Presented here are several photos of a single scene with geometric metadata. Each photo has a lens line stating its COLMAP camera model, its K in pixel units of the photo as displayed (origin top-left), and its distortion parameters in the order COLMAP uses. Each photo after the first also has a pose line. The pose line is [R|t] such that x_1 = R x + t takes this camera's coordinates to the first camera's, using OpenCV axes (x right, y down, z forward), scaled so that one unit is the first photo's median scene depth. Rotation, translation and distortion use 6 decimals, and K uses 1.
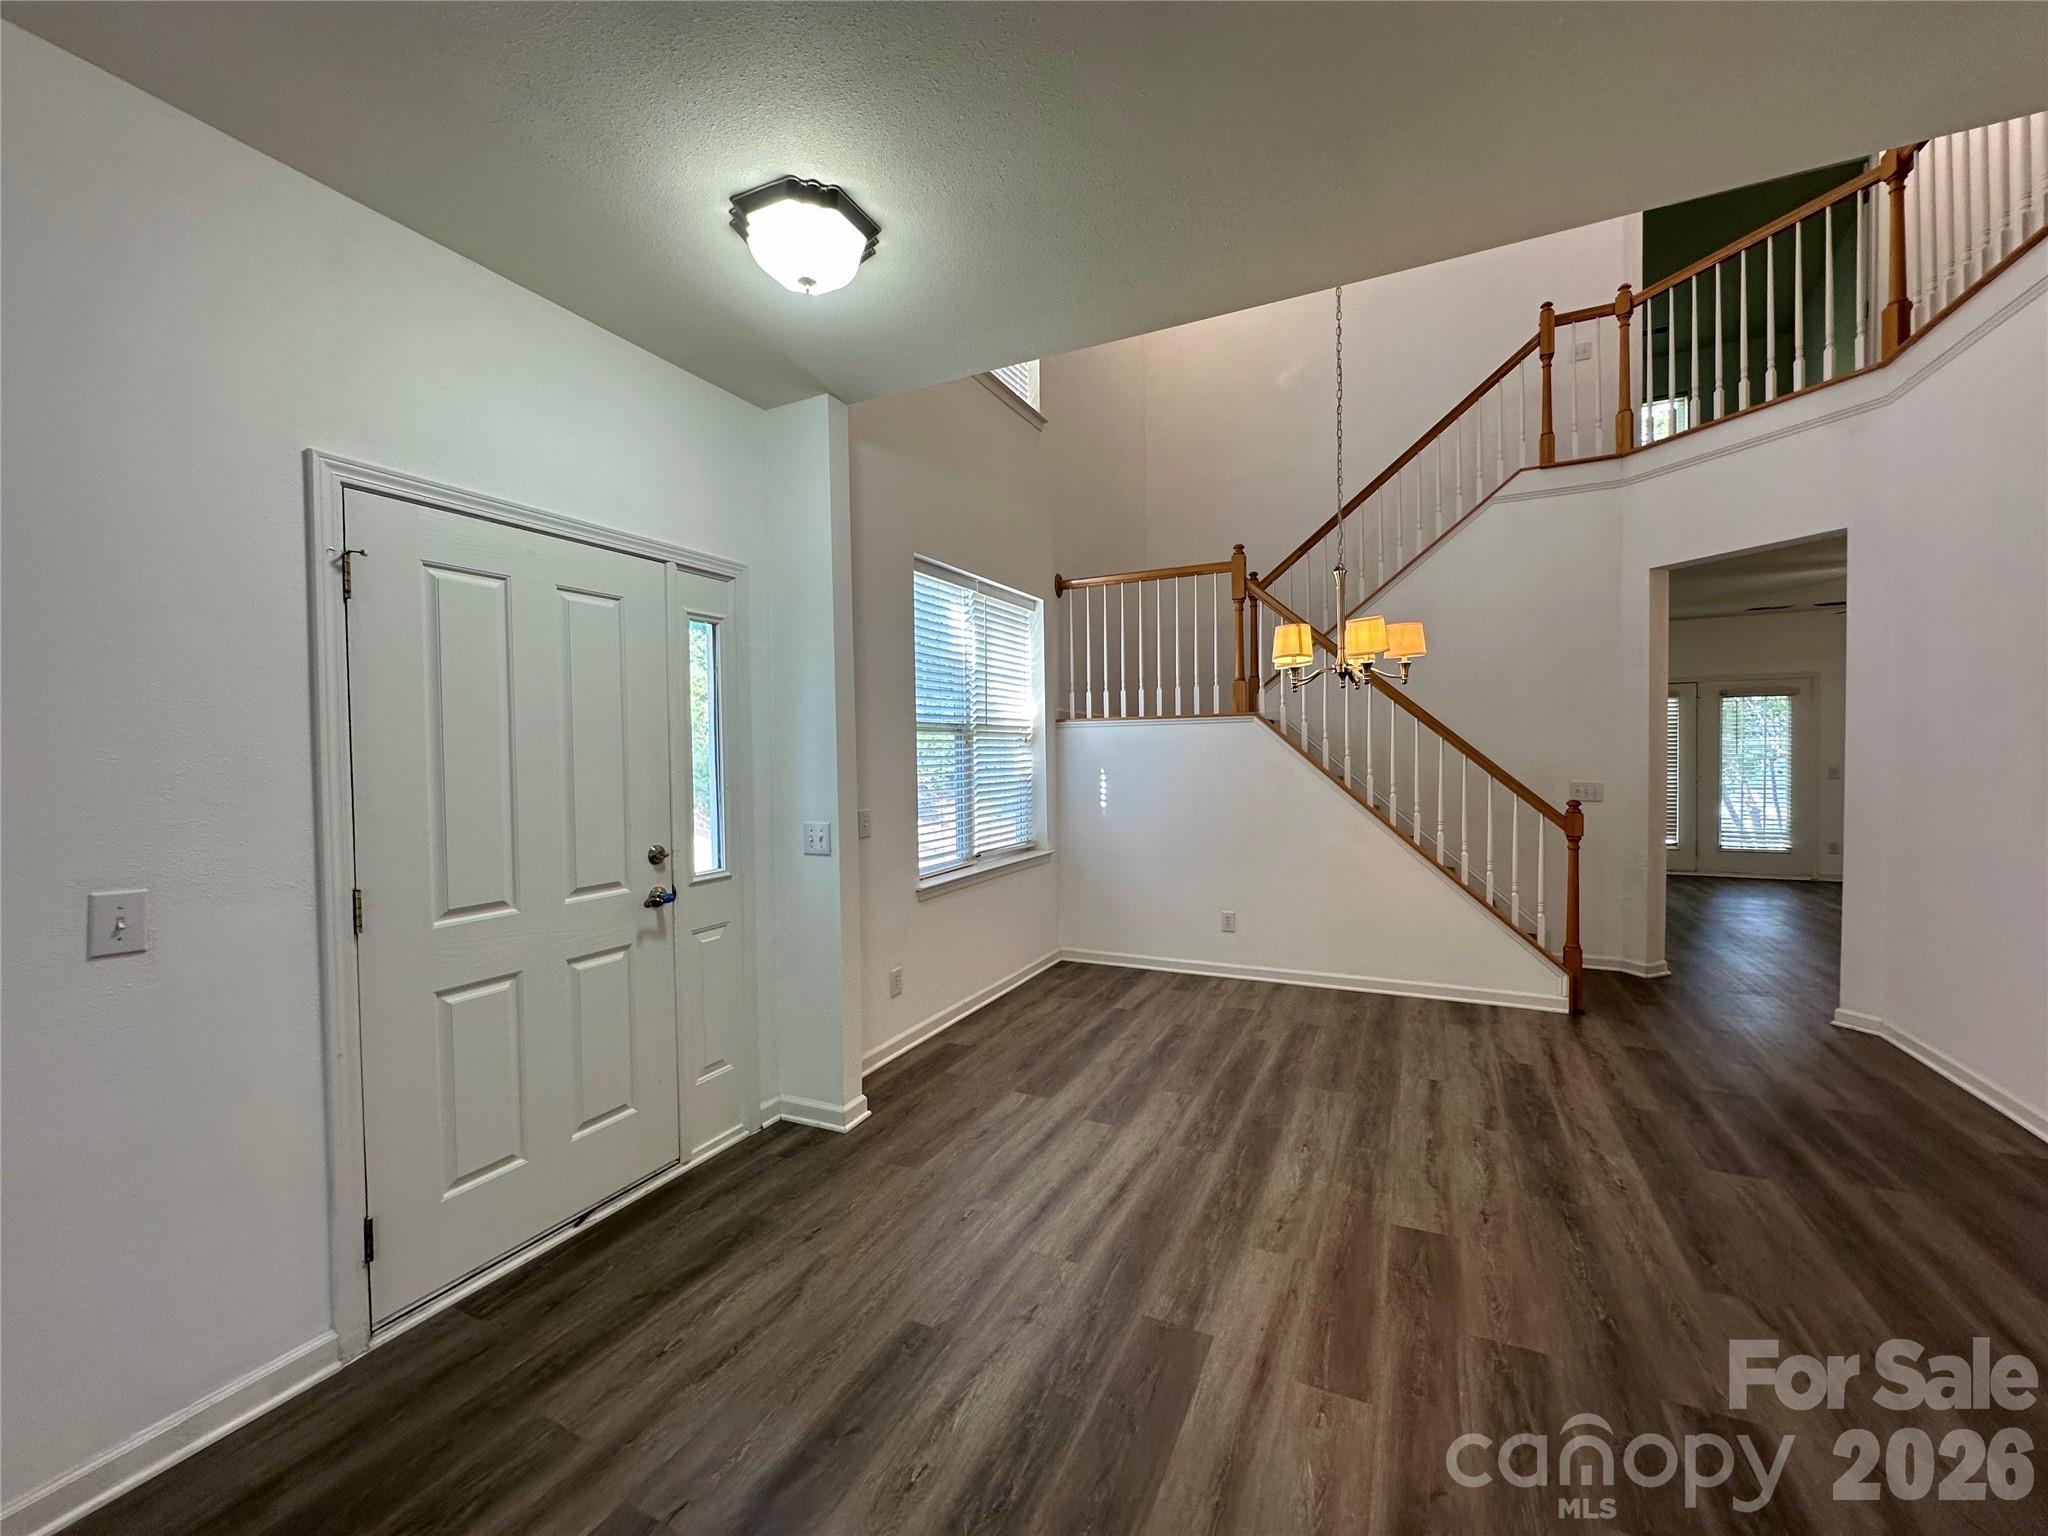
lens RADIAL K [[819.7, 0, 1025.3], [0, 819.7, 770.6], [0, 0, 1]] dist [-0.003364, 0.000143]
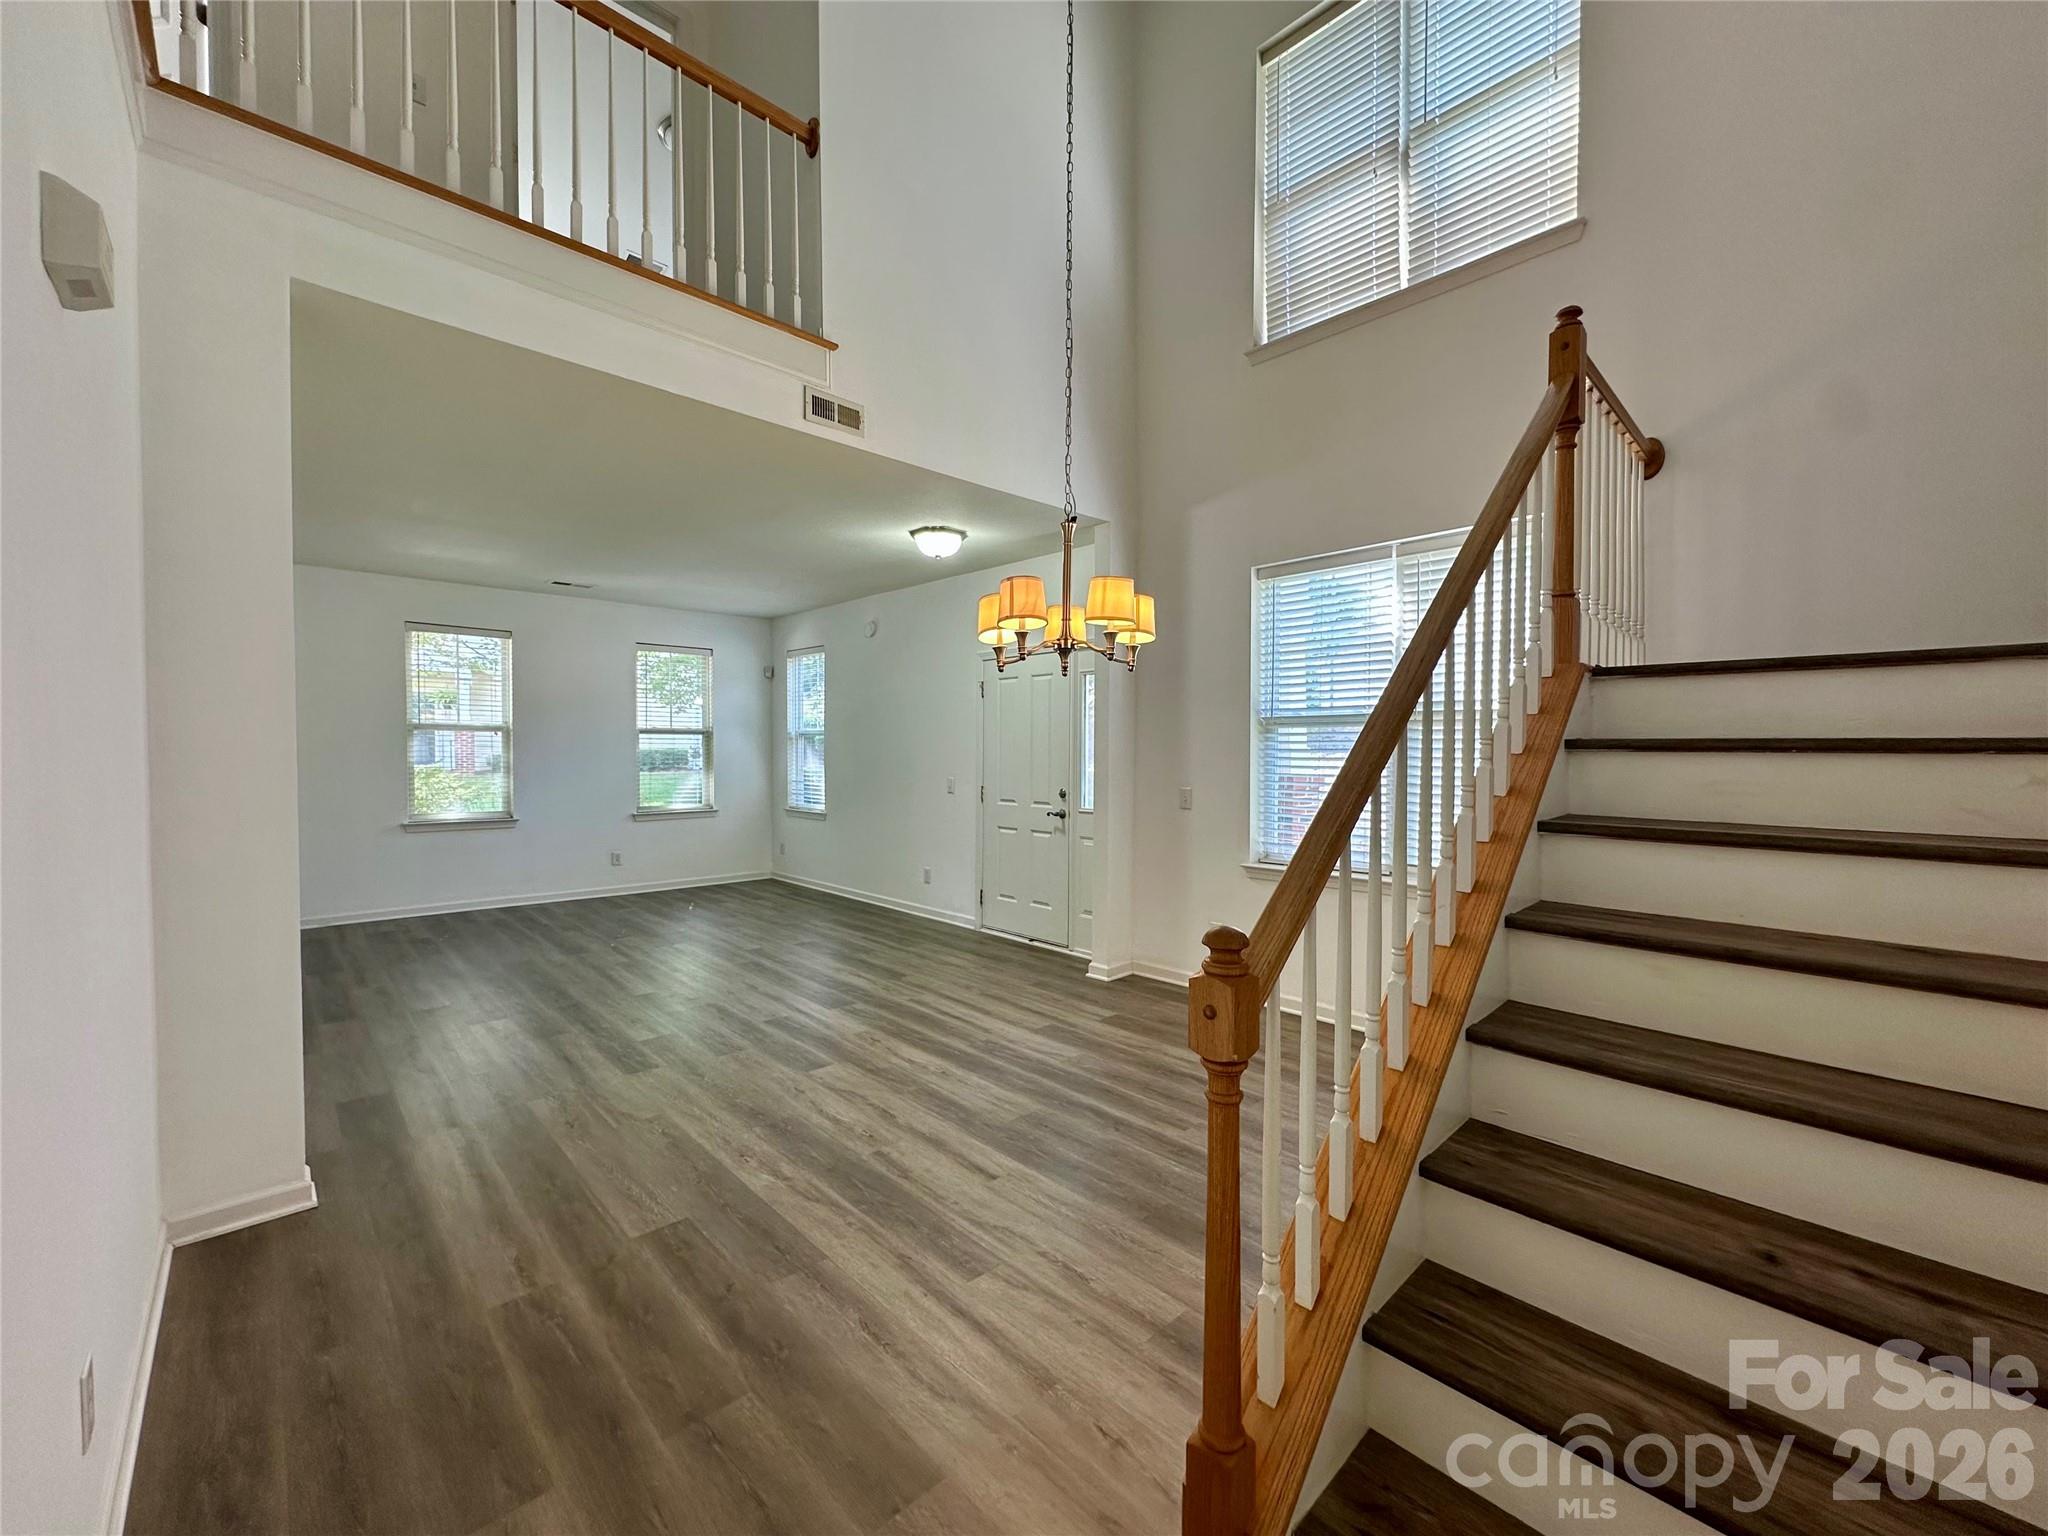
lens RADIAL K [[819.7, 0, 1025.3], [0, 819.7, 770.6], [0, 0, 1]] dist [-0.003364, 0.000143]
pose [[-0.354152, 0.035598, -0.934510, 0.964389], [-0.018530, 0.998812, 0.045069, -0.030018], [0.935004, 0.033278, -0.353072, 1.040690]]
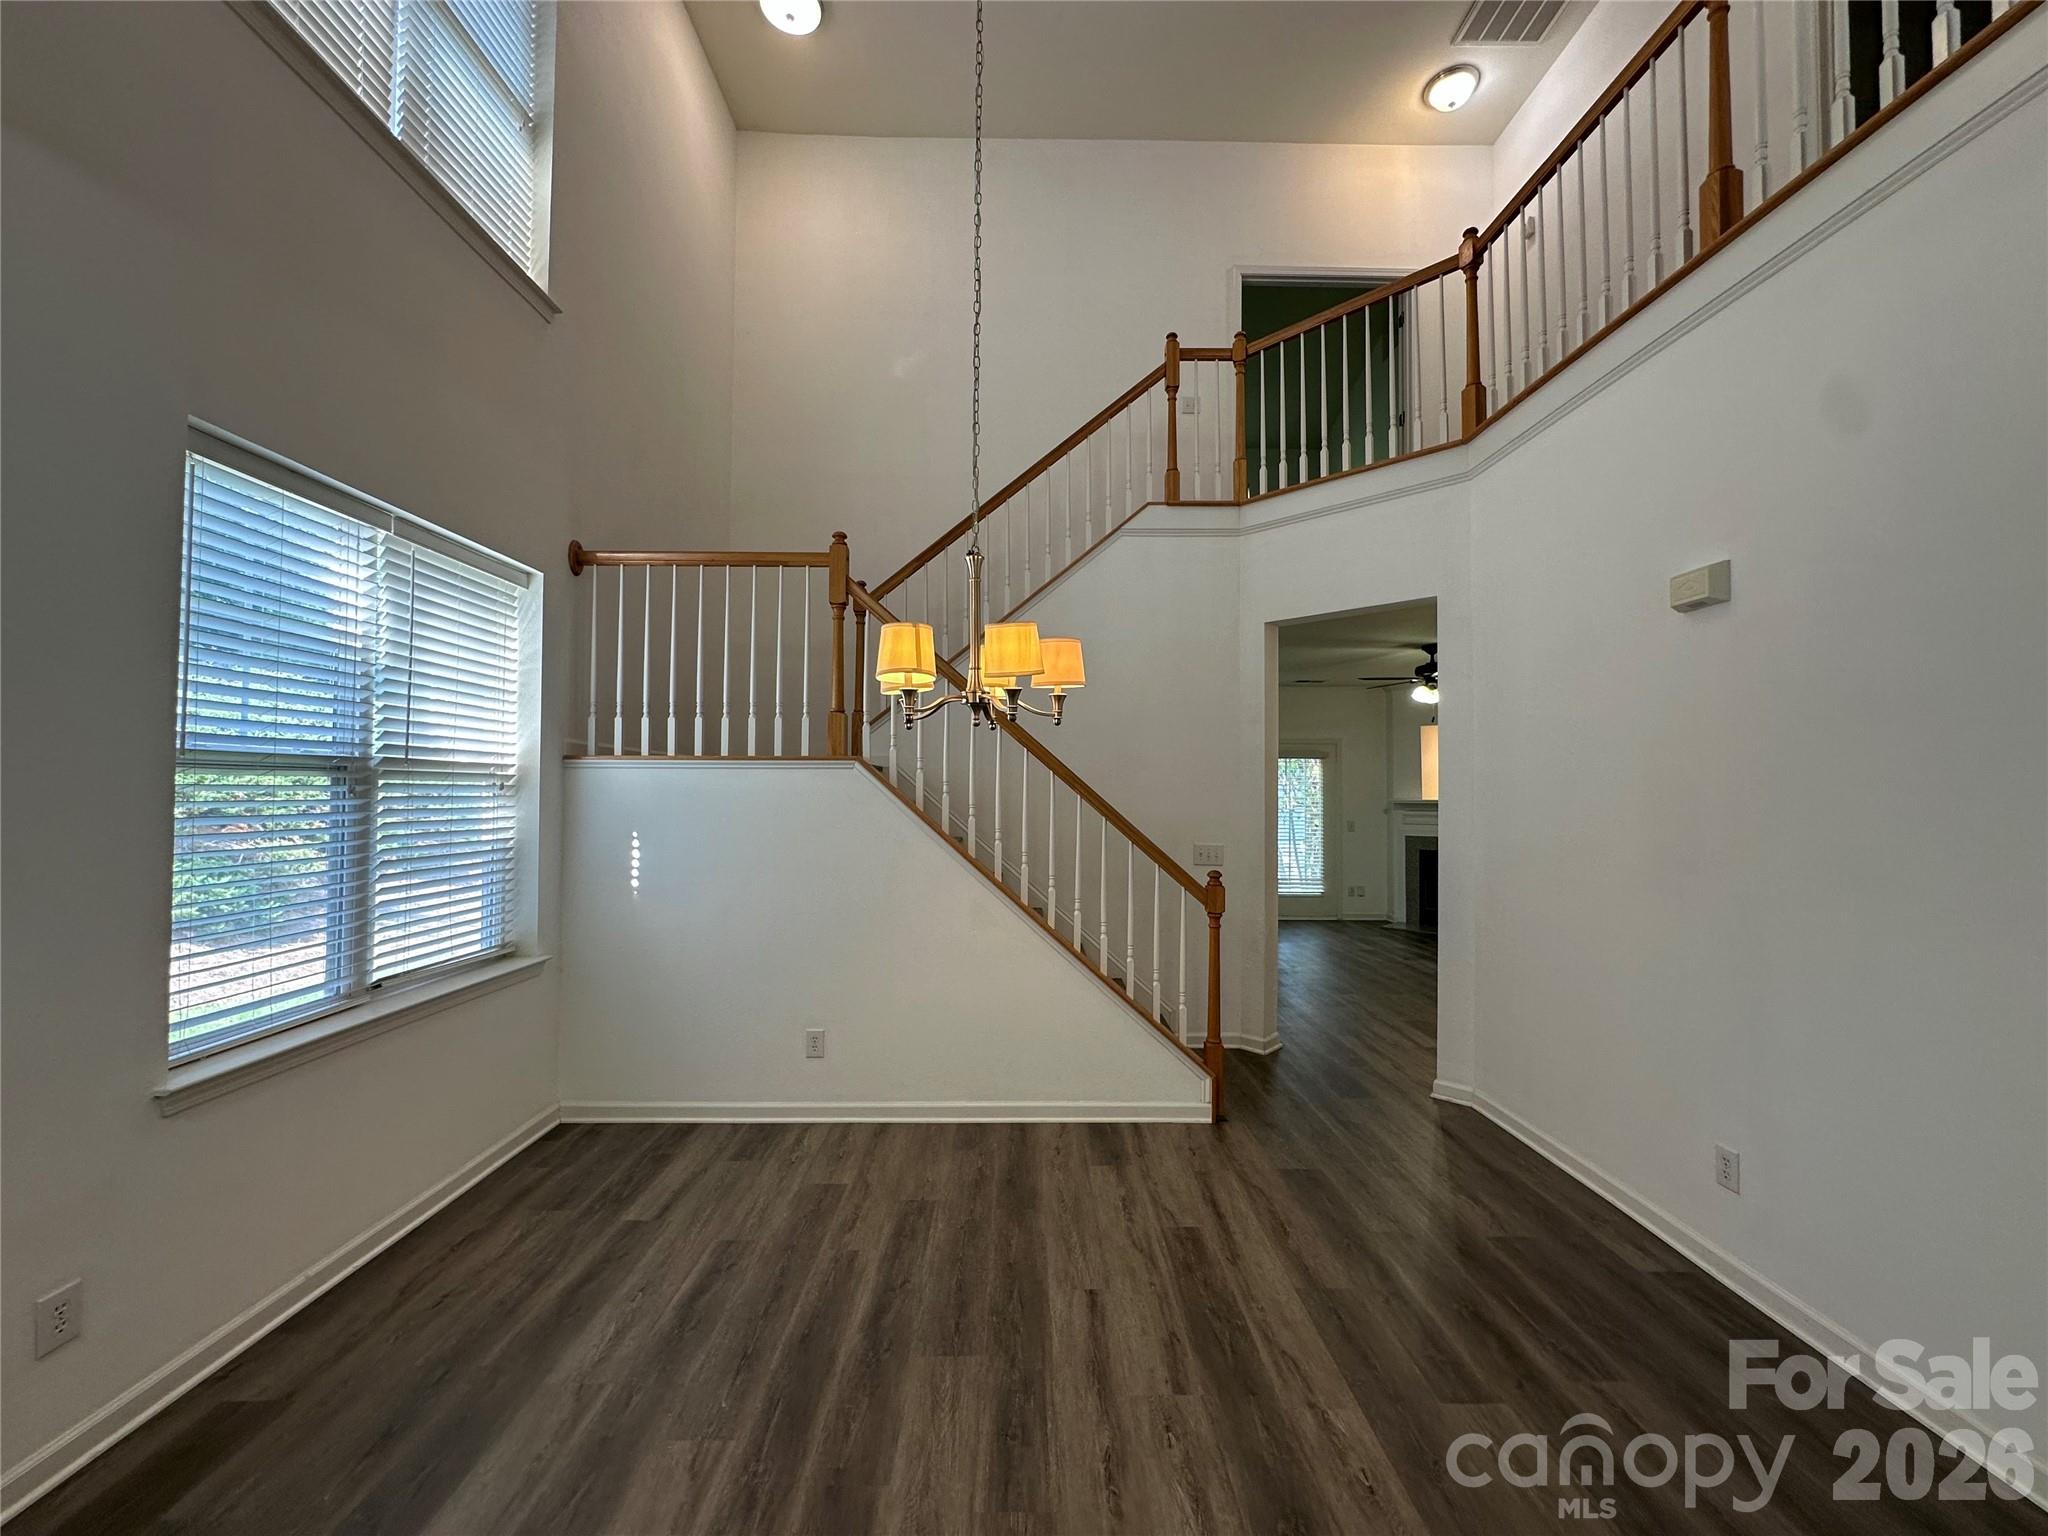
lens RADIAL K [[819.7, 0, 1025.3], [0, 819.7, 770.6], [0, 0, 1]] dist [-0.003364, 0.000143]
pose [[0.895261, 0.030000, 0.444532, 0.100419], [-0.007566, 0.998610, -0.052155, -0.023351], [-0.445479, 0.043329, 0.894243, 0.307889]]
